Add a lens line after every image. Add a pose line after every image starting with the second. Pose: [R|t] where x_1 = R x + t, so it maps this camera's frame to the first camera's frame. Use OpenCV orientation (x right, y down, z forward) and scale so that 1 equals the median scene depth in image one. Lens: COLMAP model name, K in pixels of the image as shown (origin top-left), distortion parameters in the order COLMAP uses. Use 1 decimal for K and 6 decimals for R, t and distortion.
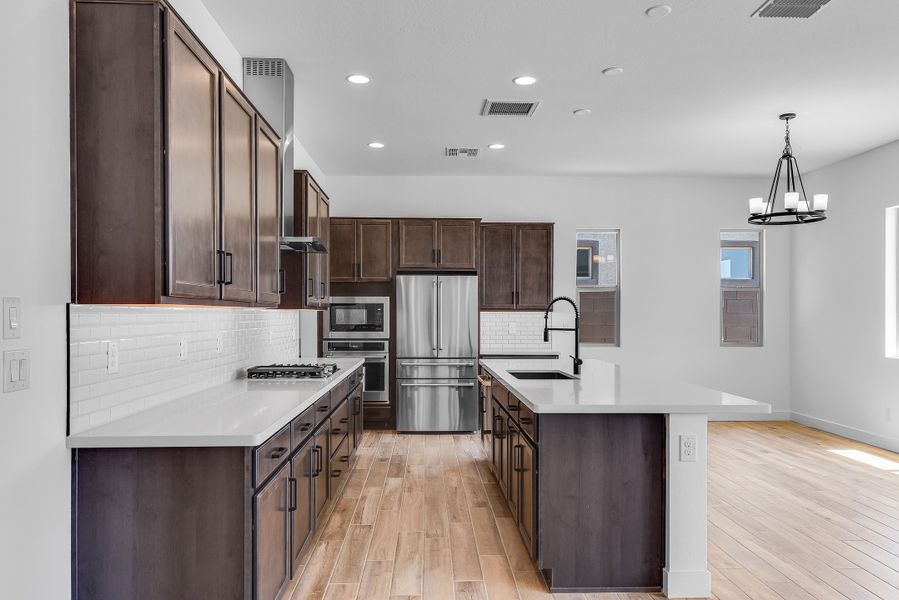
lens RADIAL K [[650.3, 0, 448.4], [0, 650.3, 317.1], [0, 0, 1]] dist [0.009273, -0.006668]
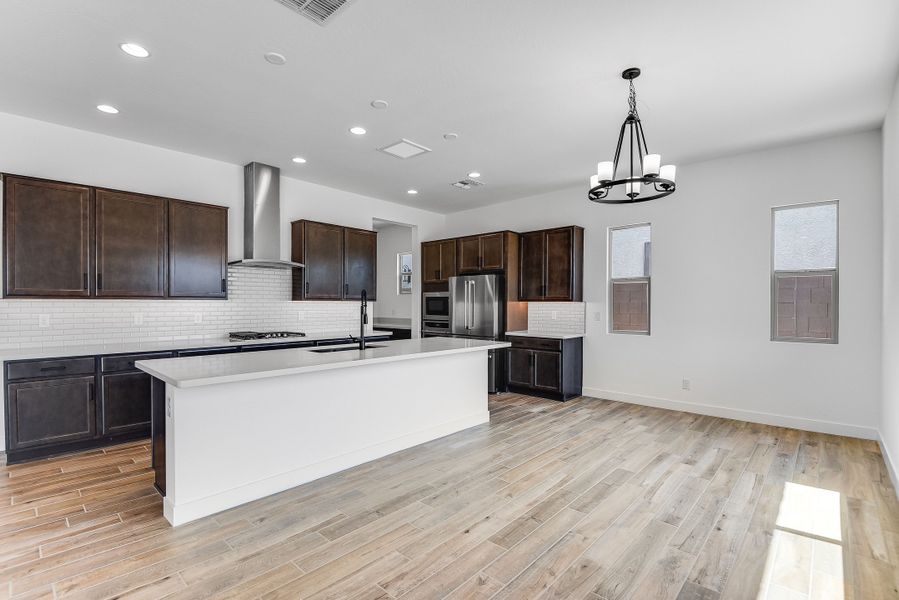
lens RADIAL K [[412.6, 0, 451.4], [0, 412.6, 310.6], [0, 0, 1]] dist [0.010811, -0.005981]
pose [[0.712649, 0.011009, -0.701434, 0.600794], [-0.004143, 0.999925, 0.011485, -0.000182], [0.701508, -0.005278, 0.712642, 0.360649]]
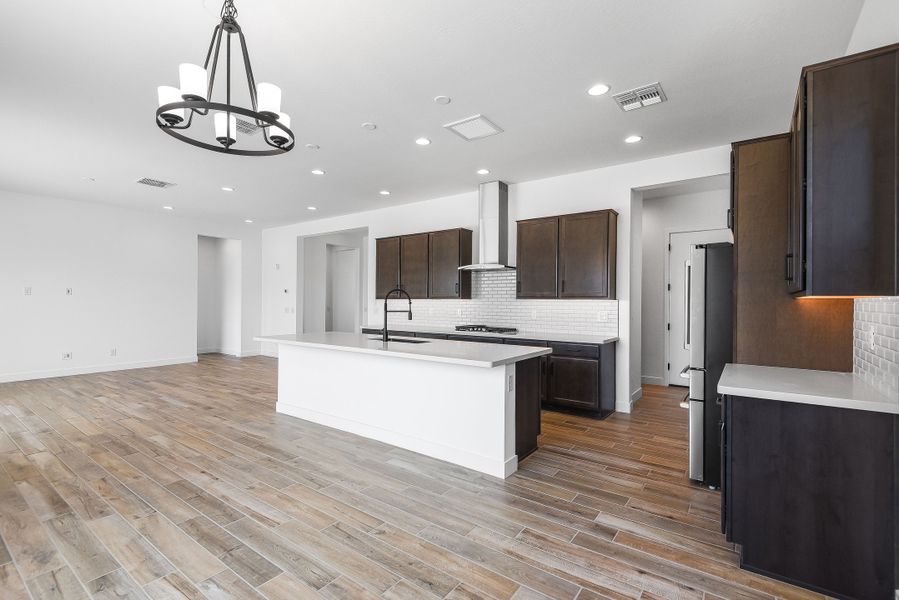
lens RADIAL K [[412.6, 0, 448.6], [0, 412.6, 300.9], [0, 0, 1]] dist [0.010811, -0.005981]
pose [[-0.621513, -0.011091, -0.783325, 0.558780], [-0.012890, 0.999909, -0.003930, -0.000809], [0.783298, 0.007655, -0.621600, 1.127473]]
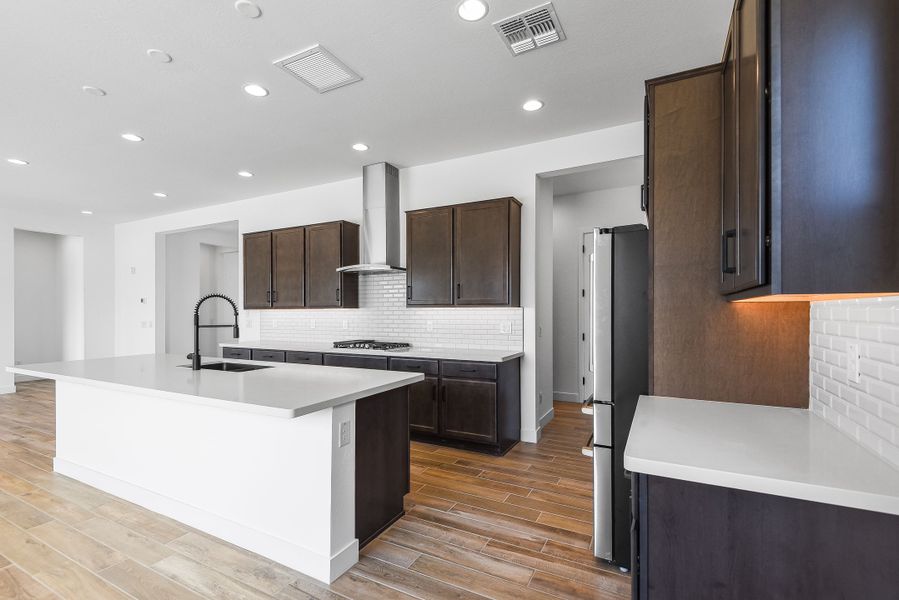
lens RADIAL K [[412.6, 0, 449.3], [0, 412.6, 312.1], [0, 0, 1]] dist [0.010811, -0.005981]
pose [[-0.496091, -0.001584, -0.868269, 0.378696], [-0.002369, 0.999997, -0.000470, -0.001873], [0.868267, 0.001824, -0.496093, 1.115370]]
